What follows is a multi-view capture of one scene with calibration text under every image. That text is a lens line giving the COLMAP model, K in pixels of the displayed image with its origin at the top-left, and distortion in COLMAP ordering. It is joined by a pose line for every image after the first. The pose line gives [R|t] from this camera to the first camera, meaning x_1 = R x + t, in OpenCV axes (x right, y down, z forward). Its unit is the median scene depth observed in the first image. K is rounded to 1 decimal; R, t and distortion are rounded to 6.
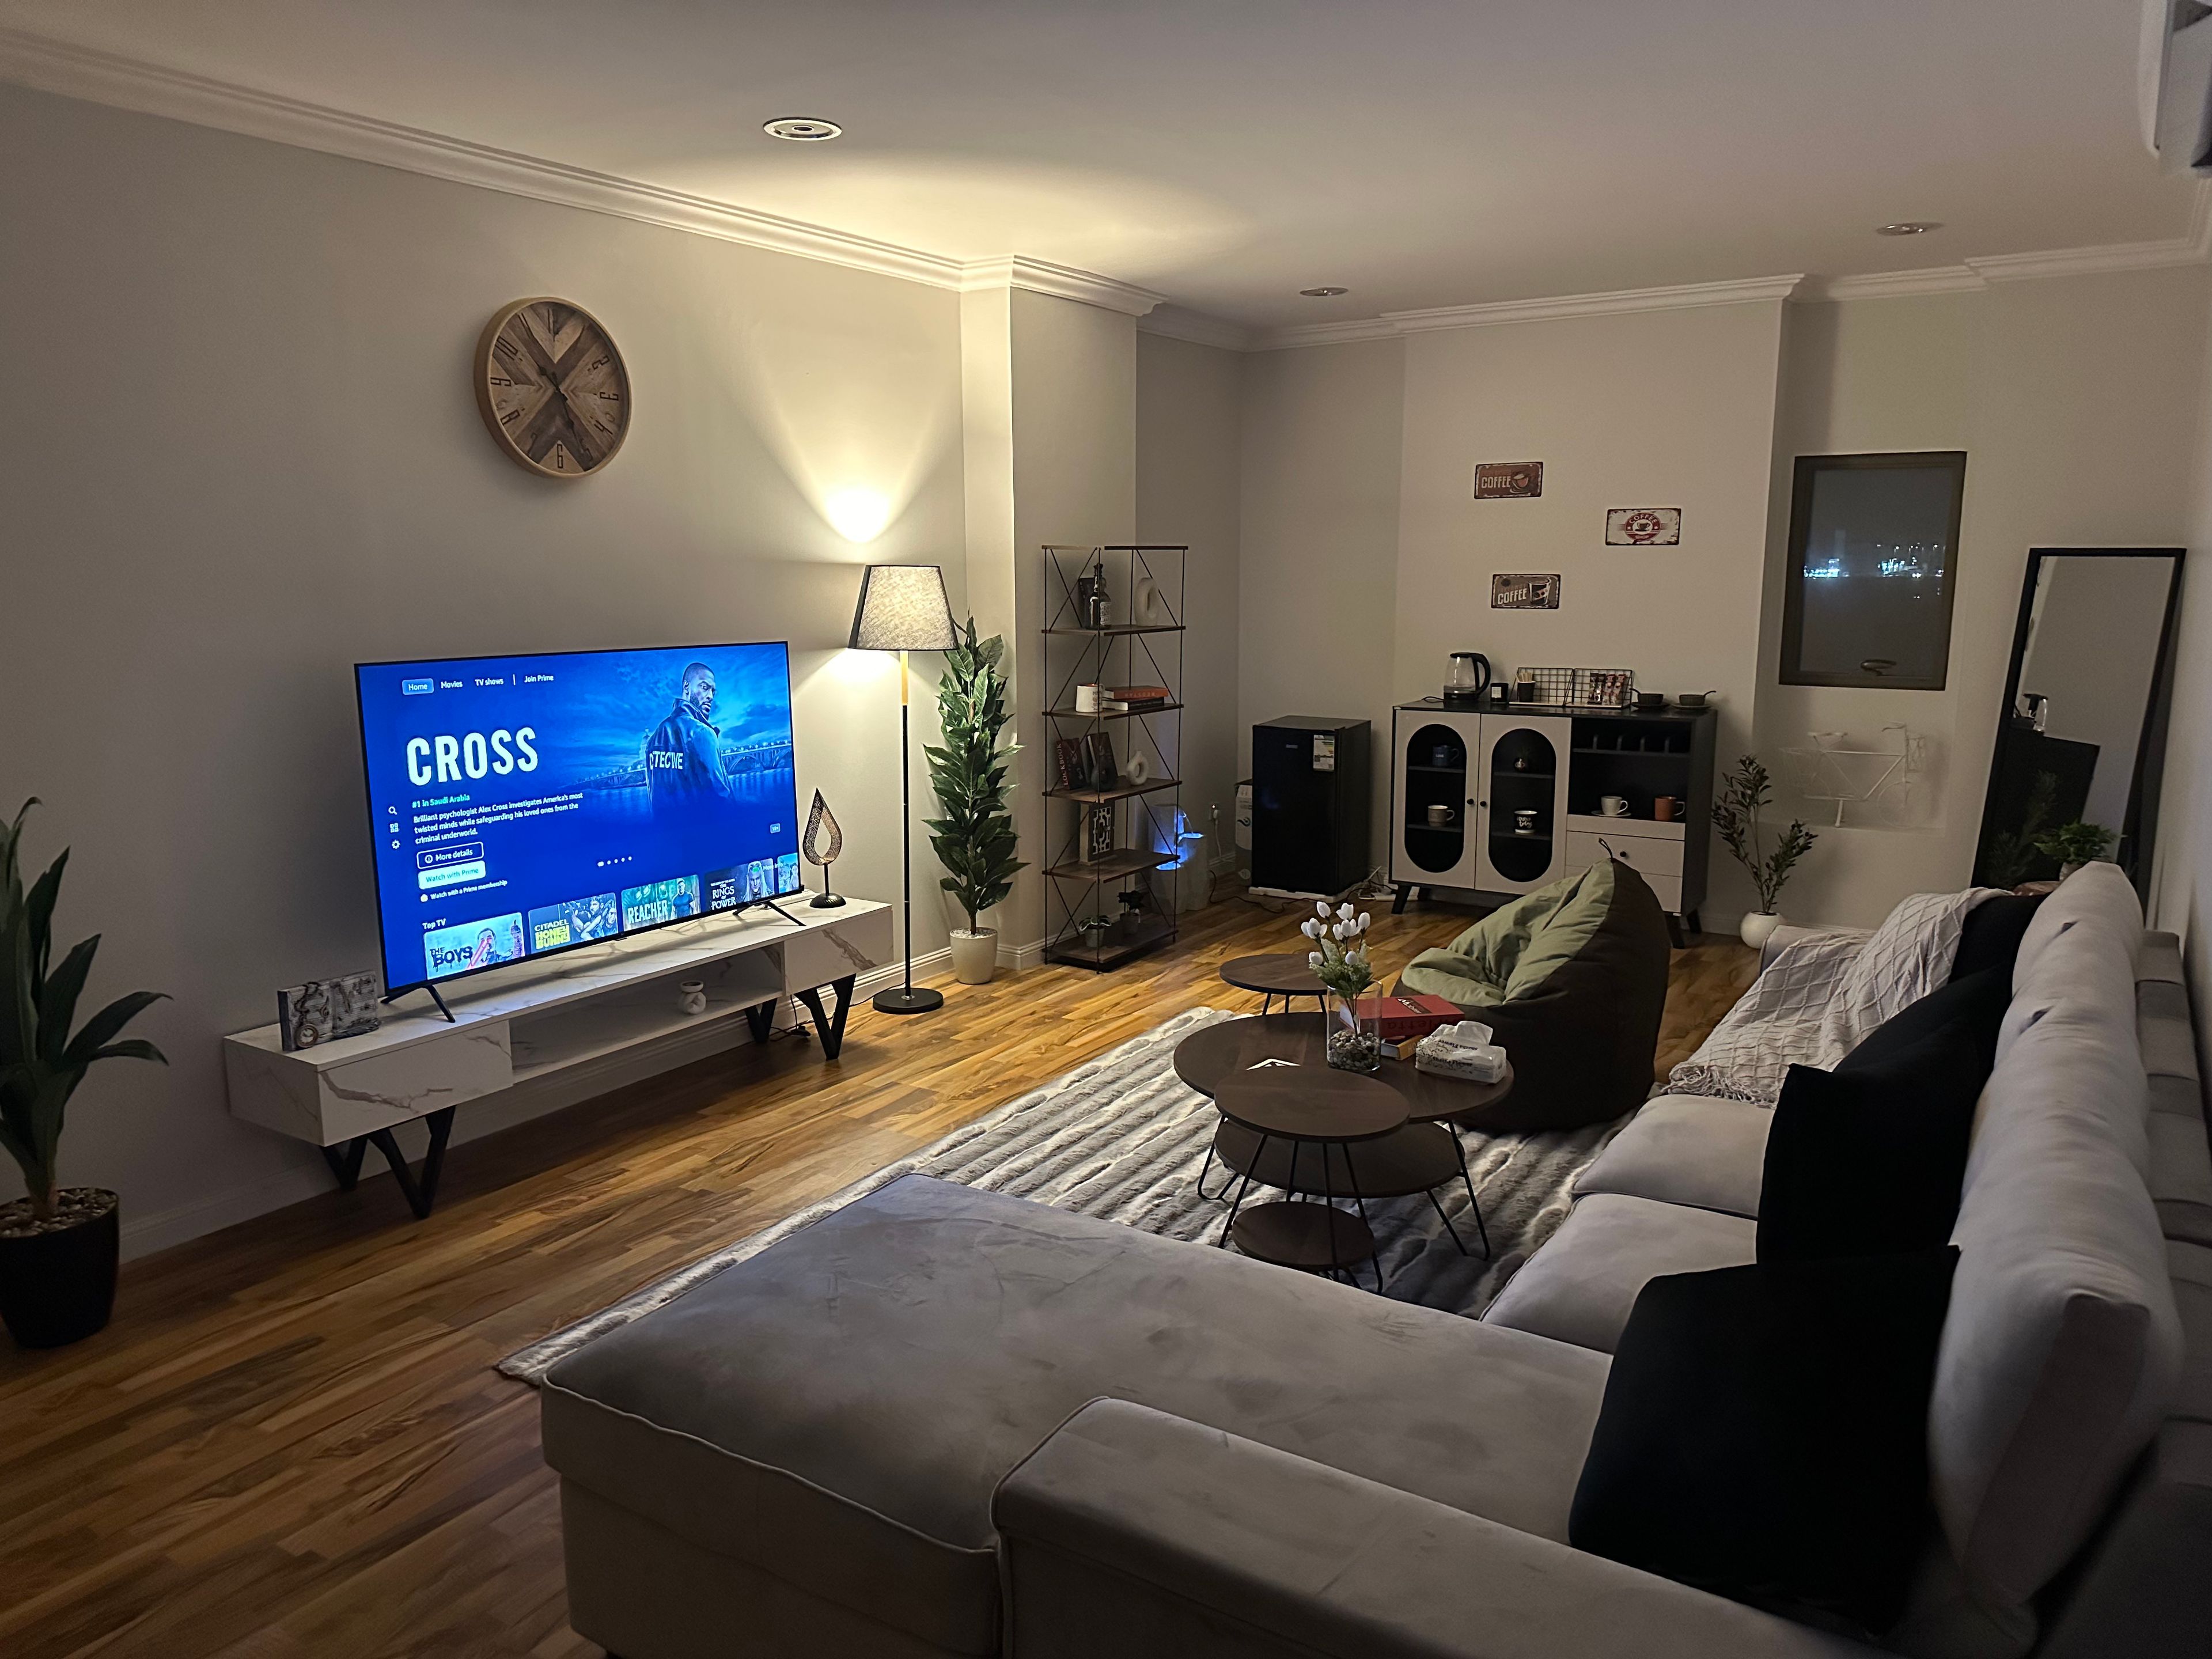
lens RADIAL K [[1561.9, 0, 1106.0], [0, 1561.9, 829.5], [0, 0, 1]] dist [0.128872, -0.224062]
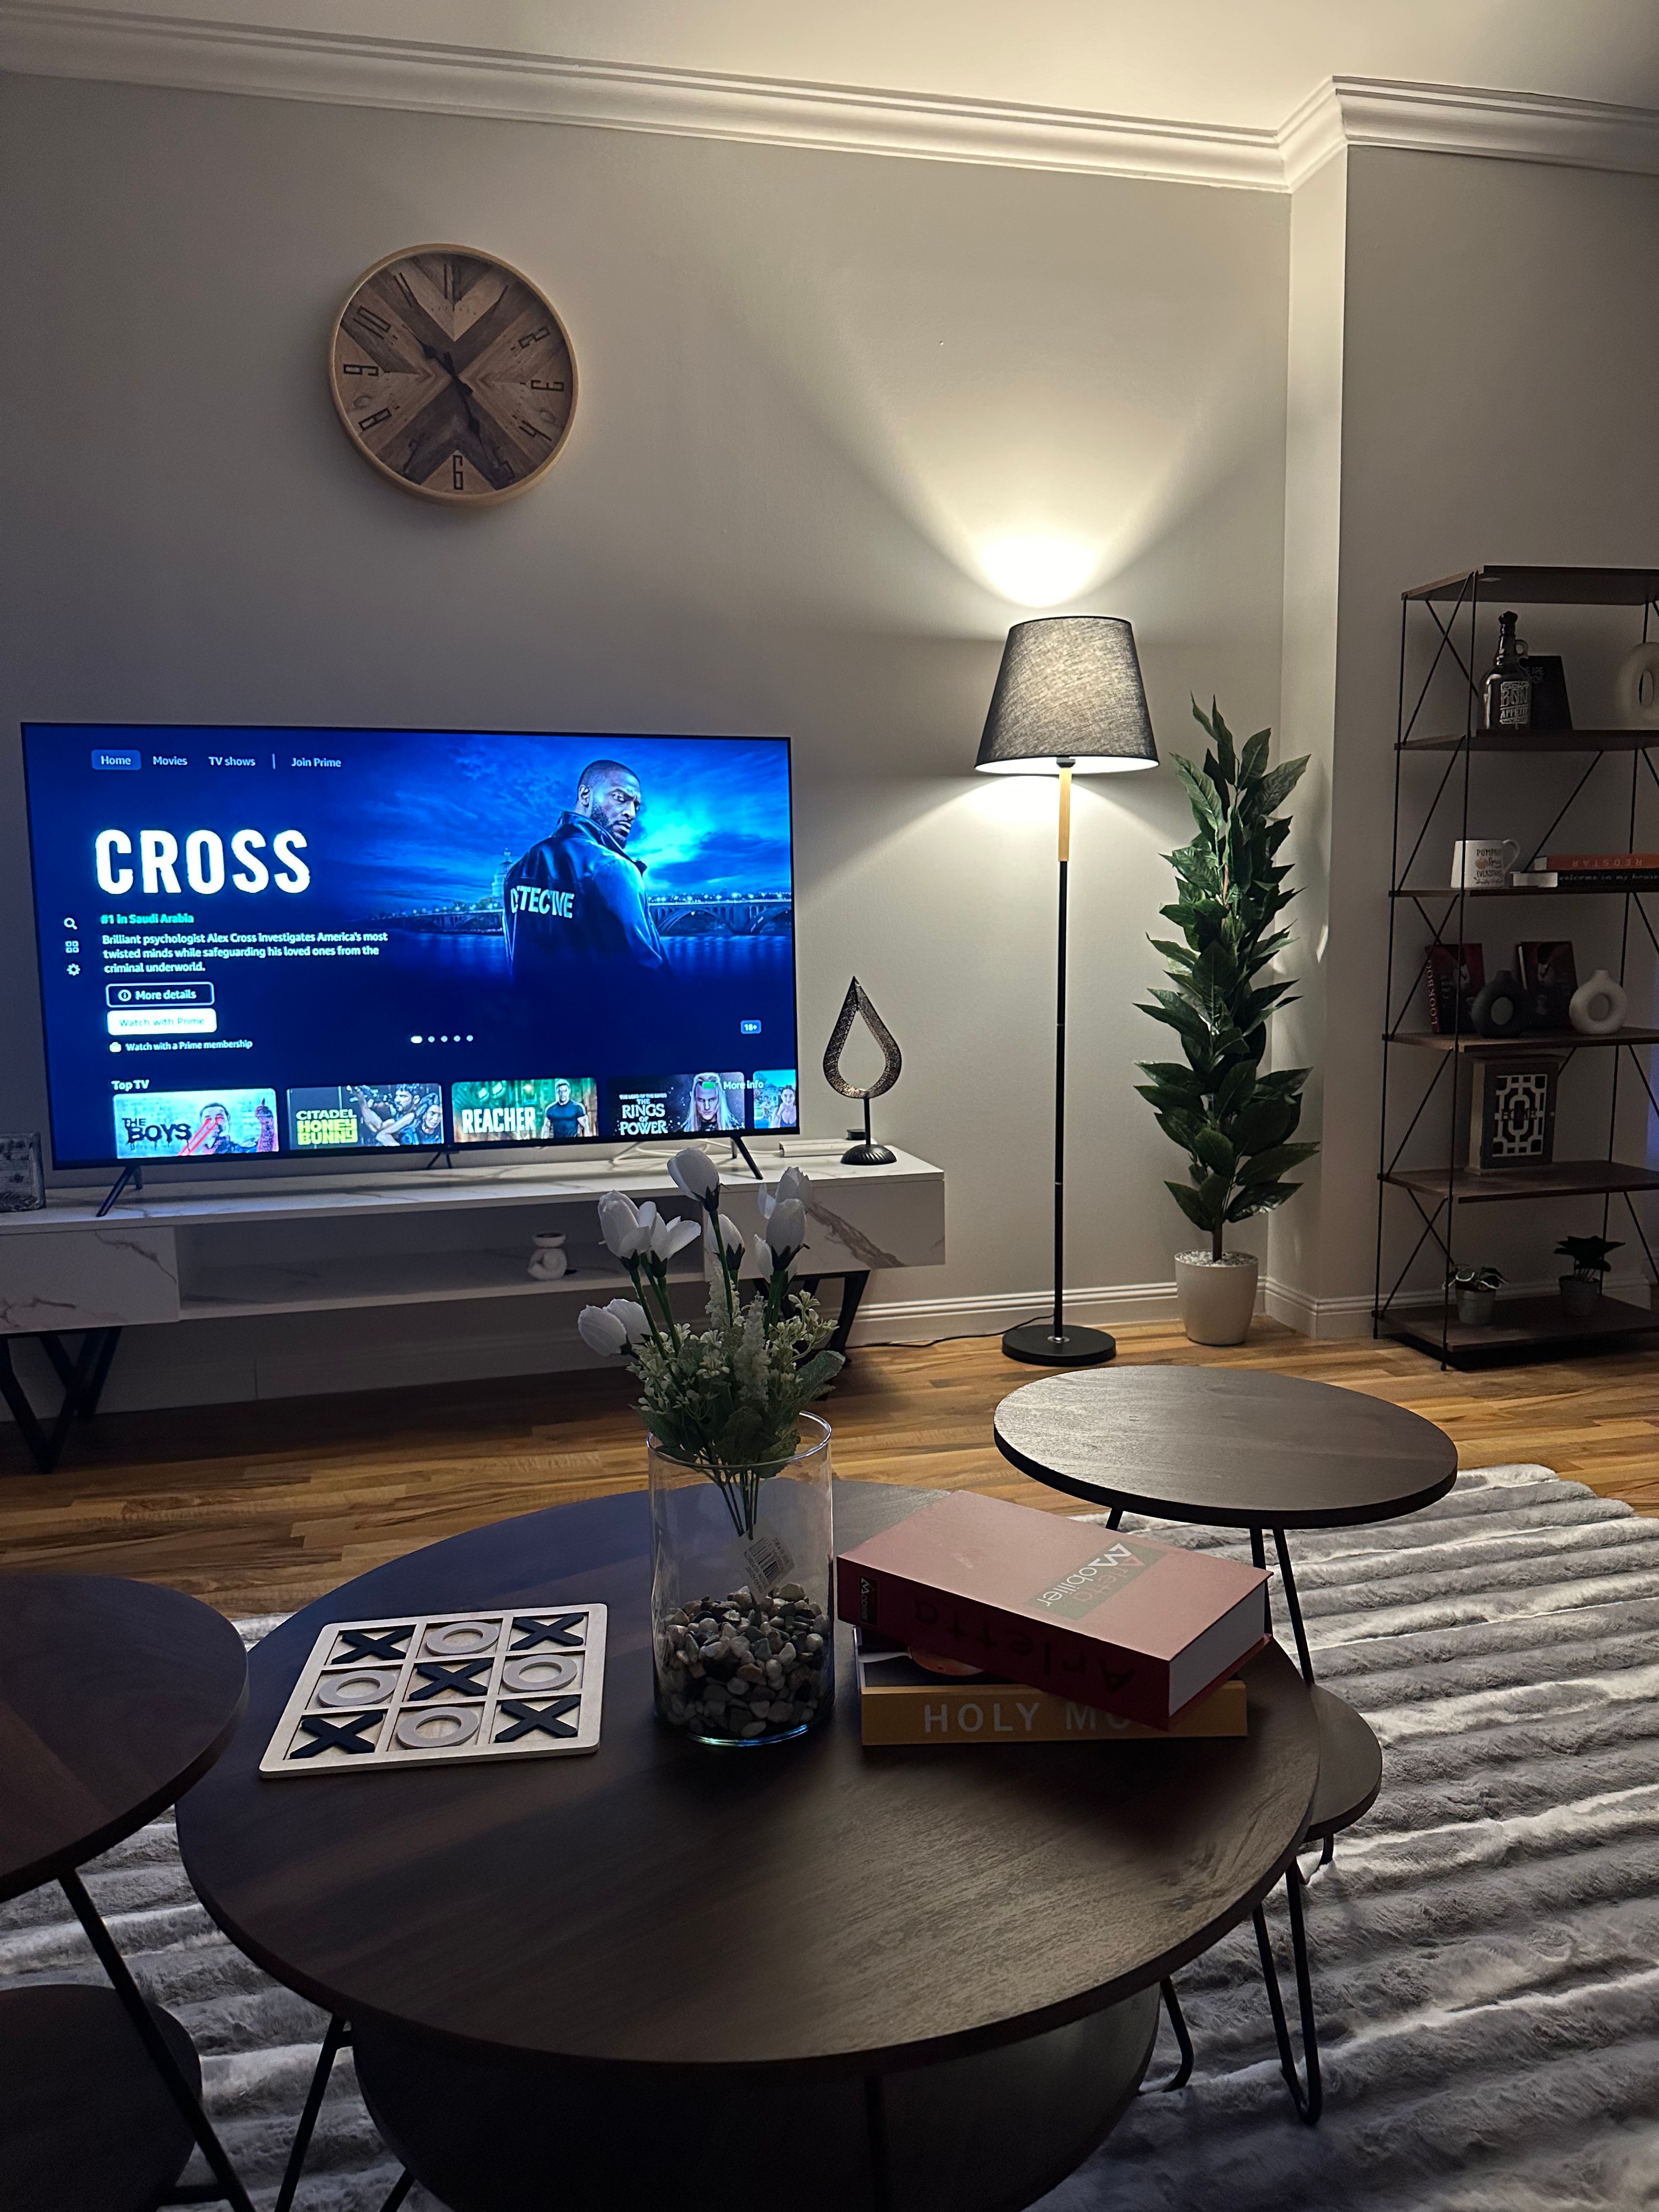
lens RADIAL K [[1561.9, 0, 829.5], [0, 1561.9, 1106.0], [0, 0, 1]] dist [0.128872, -0.224062]
pose [[0.726010, 0.071896, -0.683915, 0.295221], [-0.103310, 0.994636, -0.005108, 0.036238], [0.679879, 0.074364, 0.729544, 0.625033]]
